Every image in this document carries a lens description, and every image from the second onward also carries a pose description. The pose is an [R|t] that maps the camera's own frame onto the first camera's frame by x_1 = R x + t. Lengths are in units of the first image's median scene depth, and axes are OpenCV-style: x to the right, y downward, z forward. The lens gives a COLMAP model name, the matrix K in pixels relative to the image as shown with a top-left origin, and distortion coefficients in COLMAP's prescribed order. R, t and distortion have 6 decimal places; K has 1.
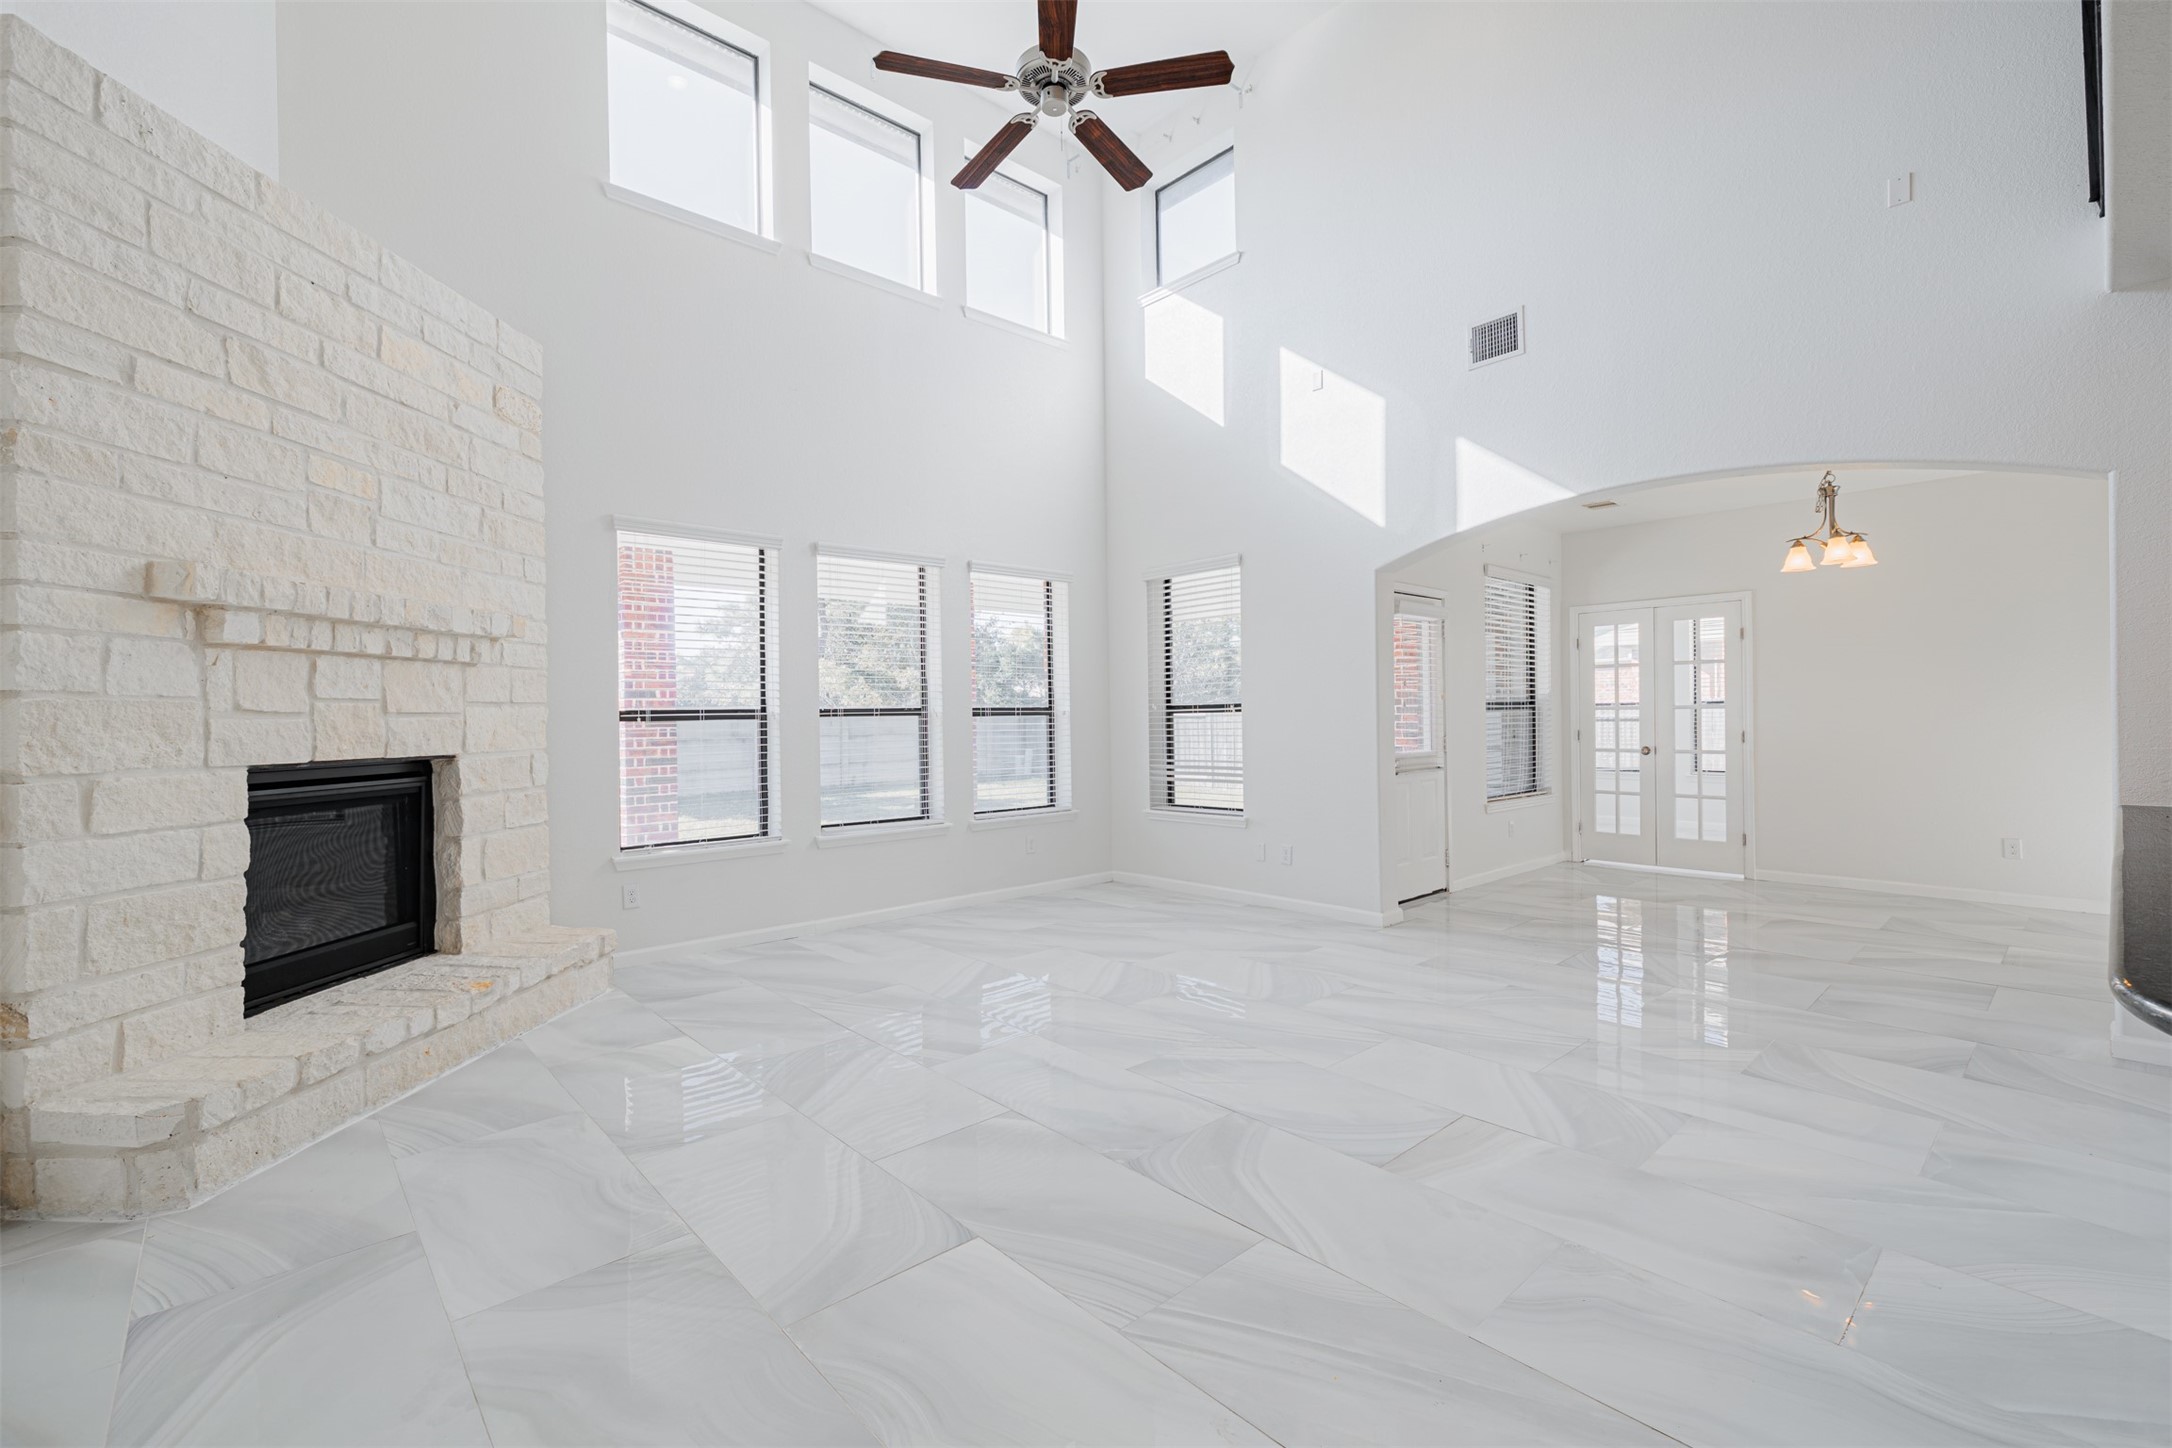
lens RADIAL K [[946.7, 0, 1086.0], [0, 946.7, 724.0], [0, 0, 1]] dist [0.000044, 0.001616]
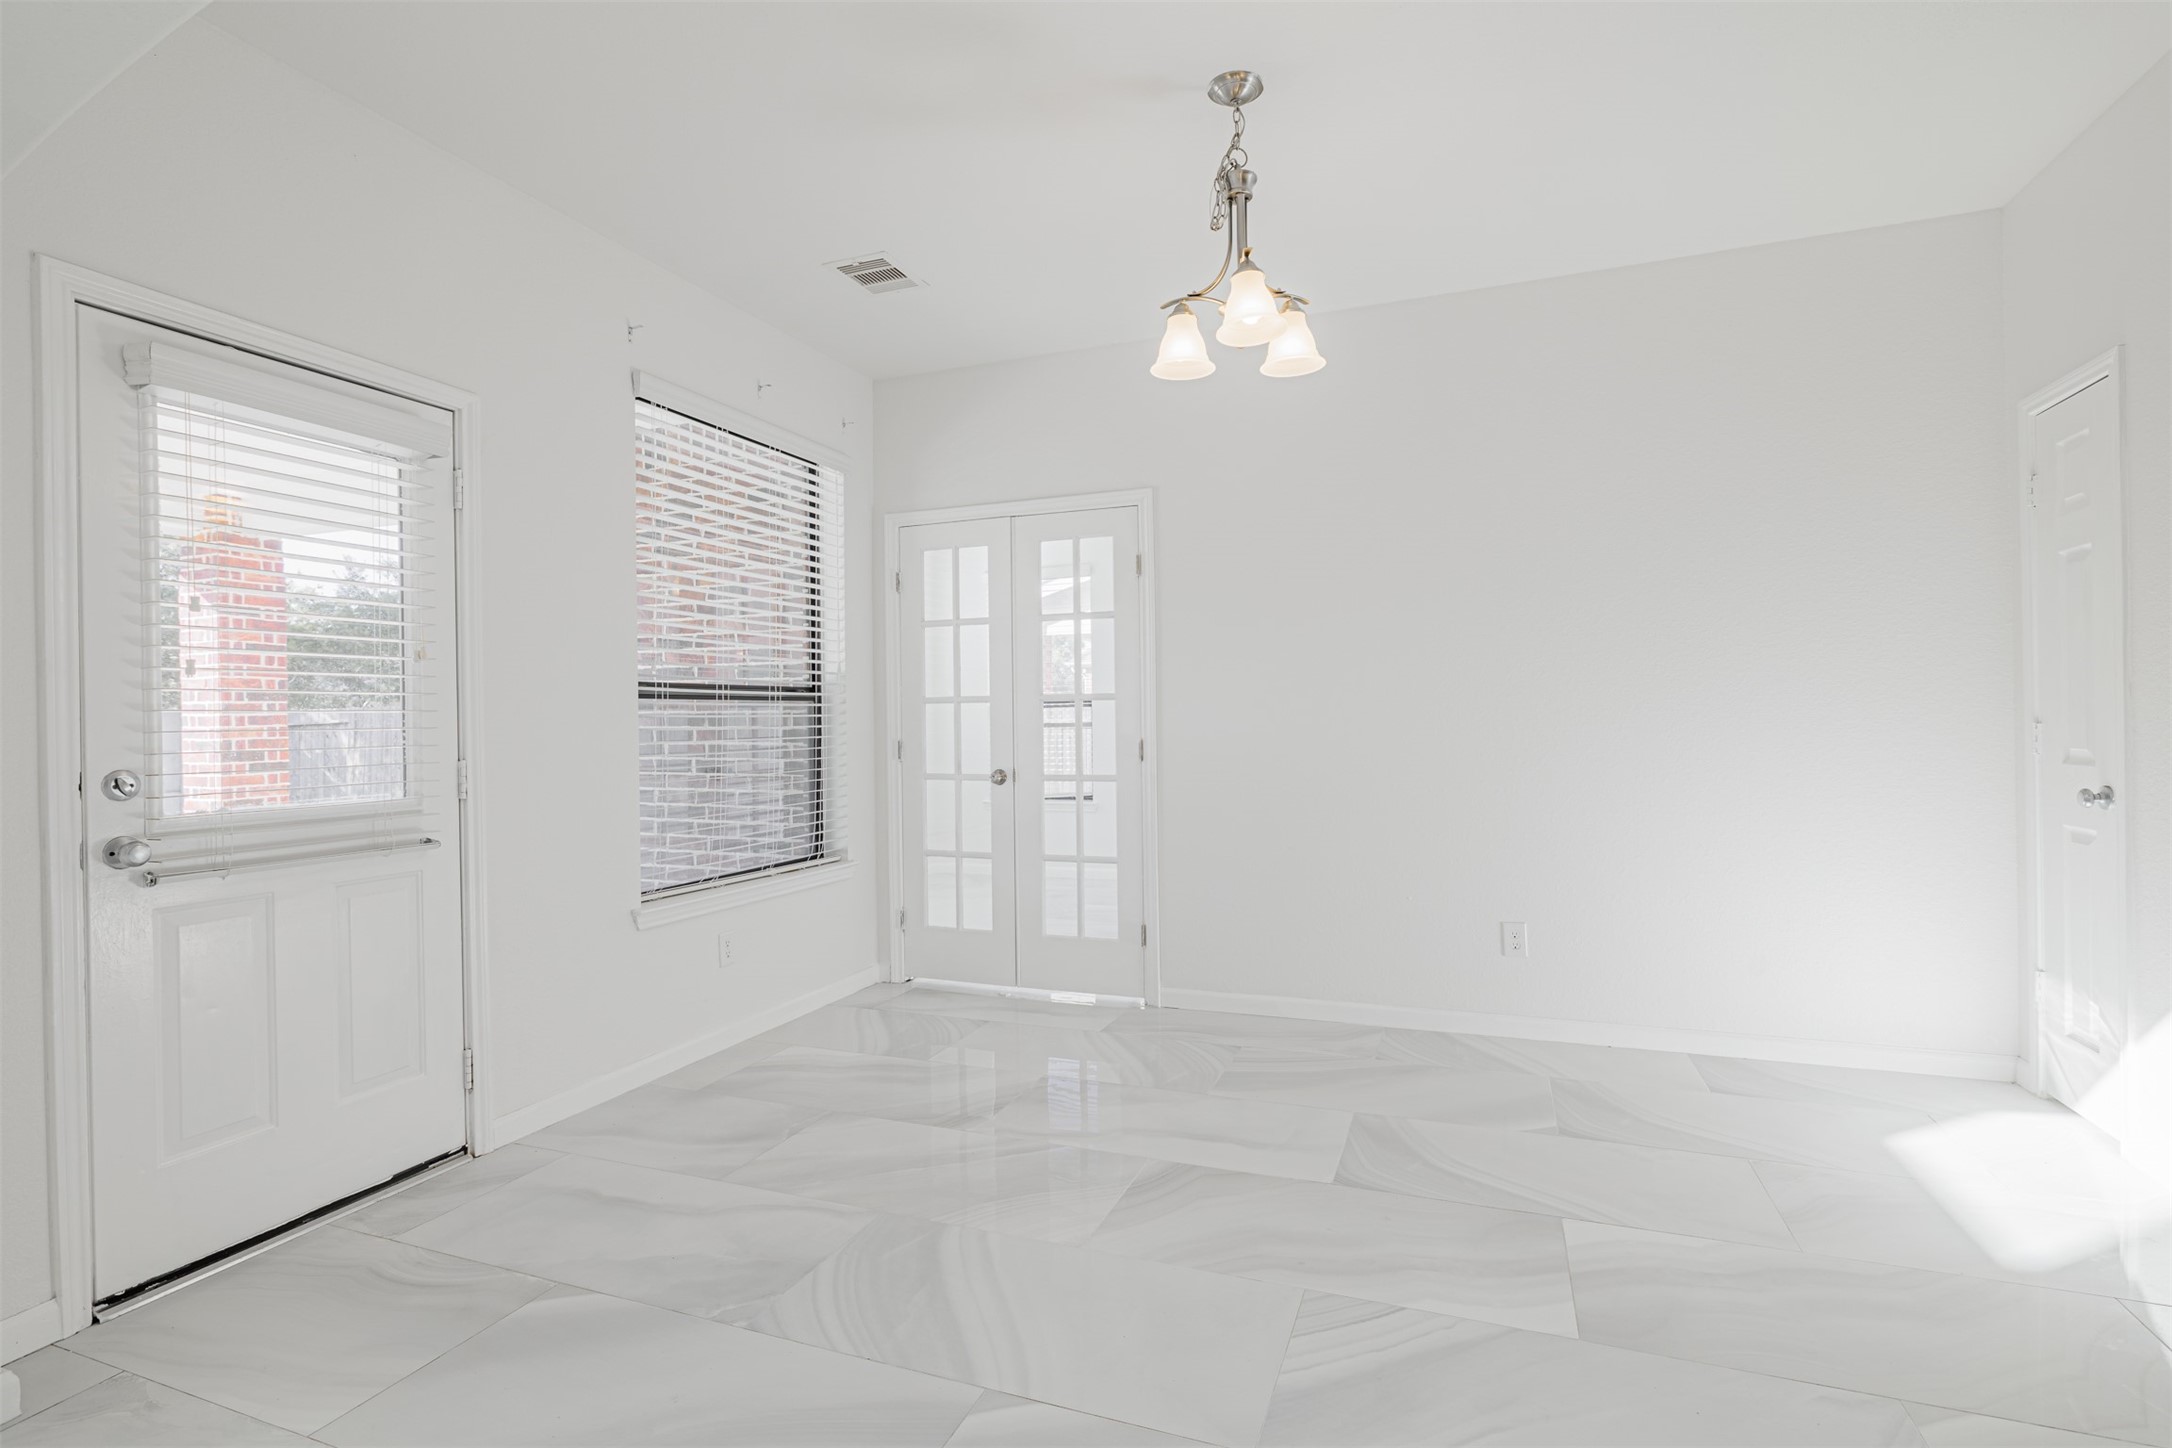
lens RADIAL K [[1056.0, 0, 1083.9], [0, 1056.0, 729.5], [0, 0, 1]] dist [-0.017366, 0.000134]
pose [[0.895104, -0.003722, 0.445842, 0.389633], [0.005966, 0.999976, -0.003629, 0.003411], [-0.445818, 0.005908, 0.895104, 0.462751]]
